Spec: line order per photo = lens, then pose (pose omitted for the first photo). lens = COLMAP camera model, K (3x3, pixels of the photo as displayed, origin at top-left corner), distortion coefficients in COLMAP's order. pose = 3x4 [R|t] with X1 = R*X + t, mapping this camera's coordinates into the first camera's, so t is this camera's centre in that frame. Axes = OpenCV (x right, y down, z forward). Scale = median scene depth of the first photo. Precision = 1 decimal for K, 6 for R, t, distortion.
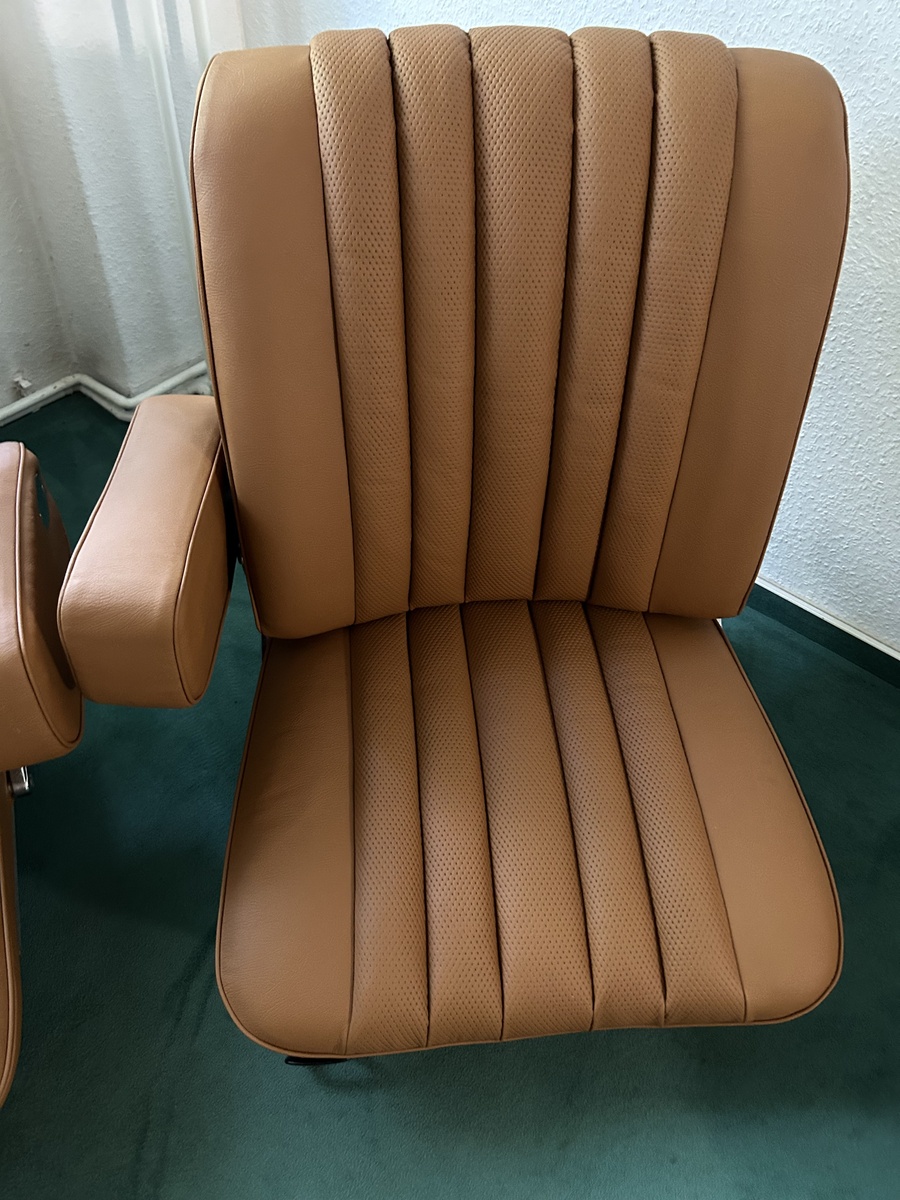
lens RADIAL K [[917.3, 0, 457.1], [0, 917.3, 594.5], [0, 0, 1]] dist [0.025998, -0.026661]
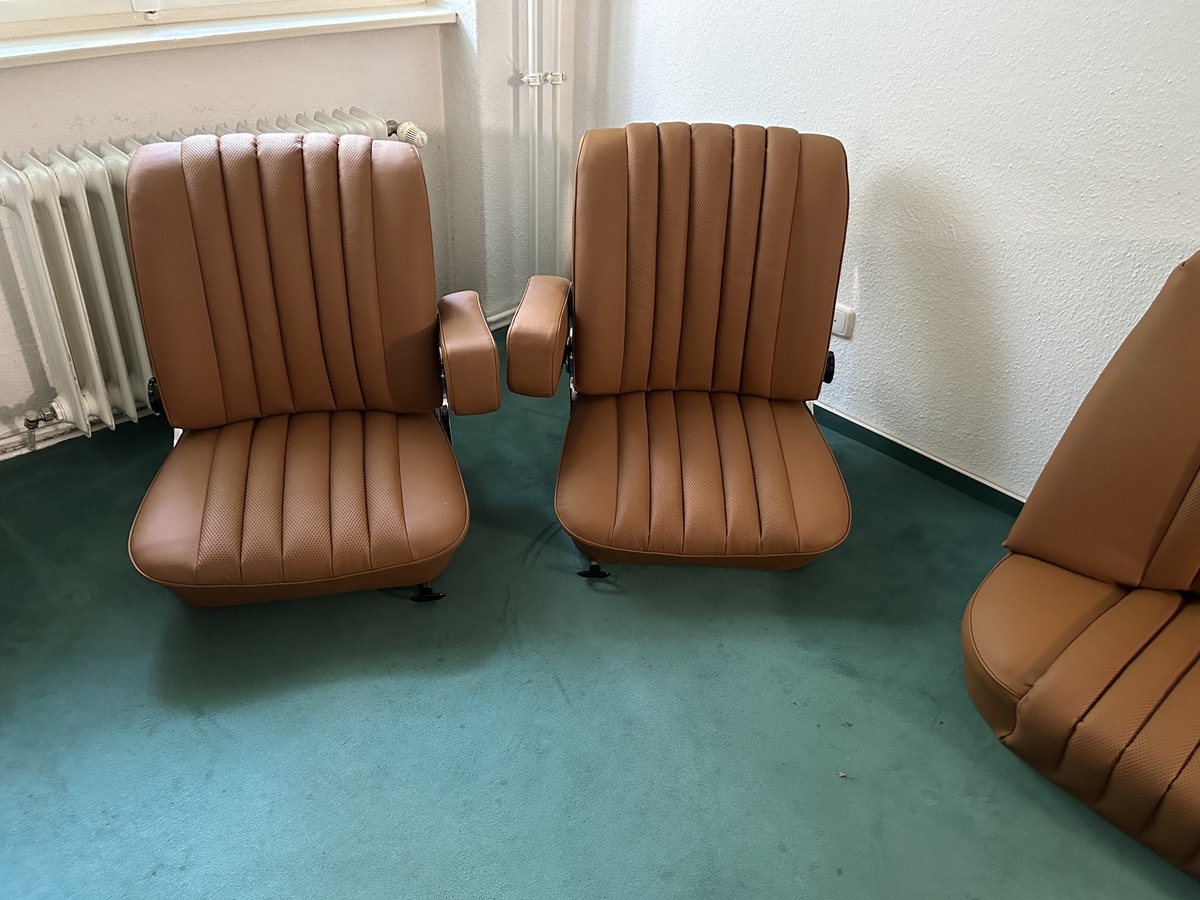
lens RADIAL K [[917.3, 0, 596.3], [0, 917.3, 456.2], [0, 0, 1]] dist [0.025998, -0.026661]
pose [[0.994593, 0.054535, -0.088376, 0.024642], [-0.072069, 0.975193, -0.209294, 0.702408], [0.074770, 0.214532, 0.973851, -1.090887]]
